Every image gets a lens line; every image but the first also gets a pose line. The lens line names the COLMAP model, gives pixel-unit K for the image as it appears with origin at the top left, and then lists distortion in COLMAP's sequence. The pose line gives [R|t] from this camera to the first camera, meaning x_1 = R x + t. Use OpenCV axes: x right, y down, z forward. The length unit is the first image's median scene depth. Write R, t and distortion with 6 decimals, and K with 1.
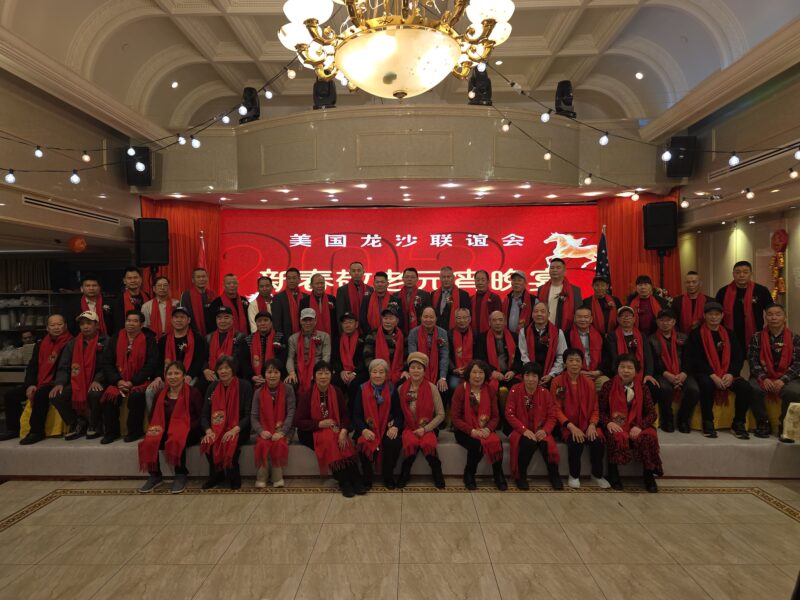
lens RADIAL K [[534.3, 0, 401.5], [0, 534.3, 299.6], [0, 0, 1]] dist [0.055778, -0.059835]
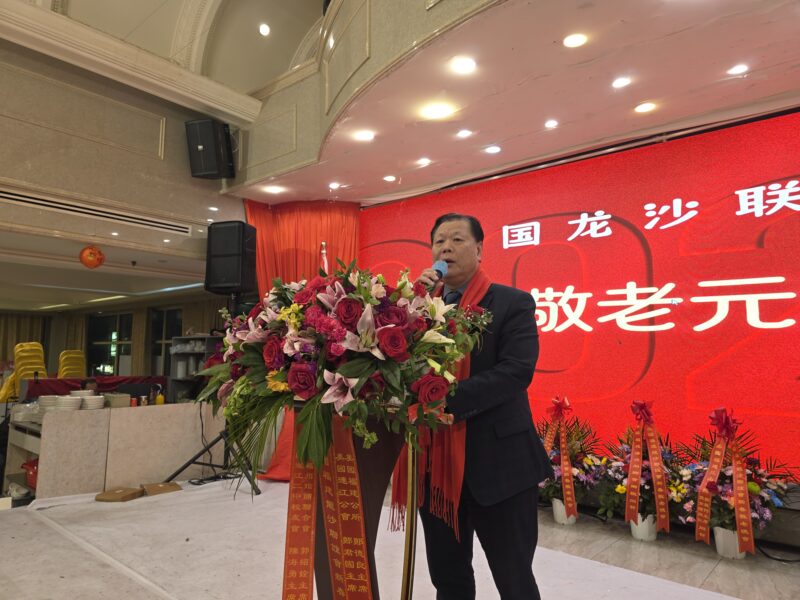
lens RADIAL K [[534.3, 0, 396.6], [0, 534.3, 299.0], [0, 0, 1]] dist [0.055778, -0.059835]
pose [[0.768172, -0.048323, -0.638417, 0.123810], [-0.029263, 0.993456, -0.110406, 0.014503], [0.639575, 0.103493, 0.761731, 0.571401]]
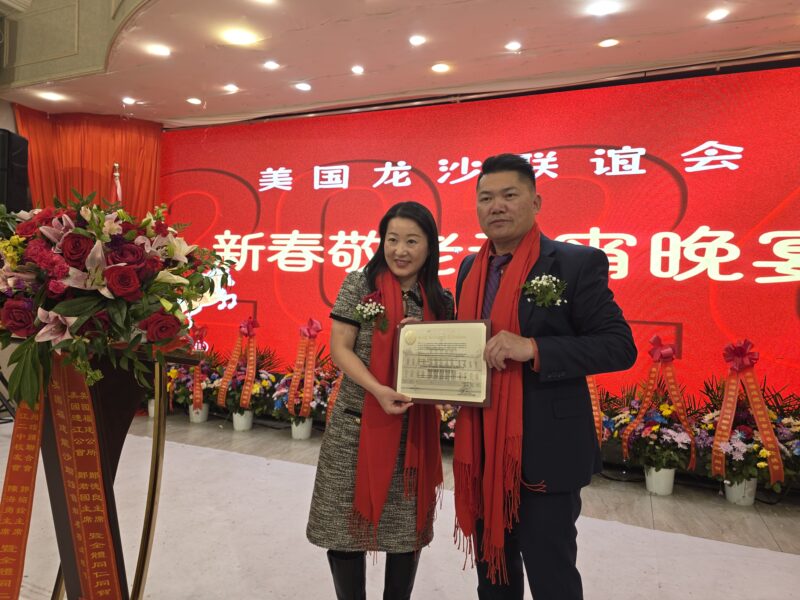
lens RADIAL K [[534.3, 0, 401.3], [0, 534.3, 292.1], [0, 0, 1]] dist [0.055778, -0.059835]
pose [[0.929549, 0.037835, -0.366753, 0.153569], [-0.048354, 0.998639, -0.019535, 0.012419], [0.365515, 0.035893, 0.930113, 0.574526]]
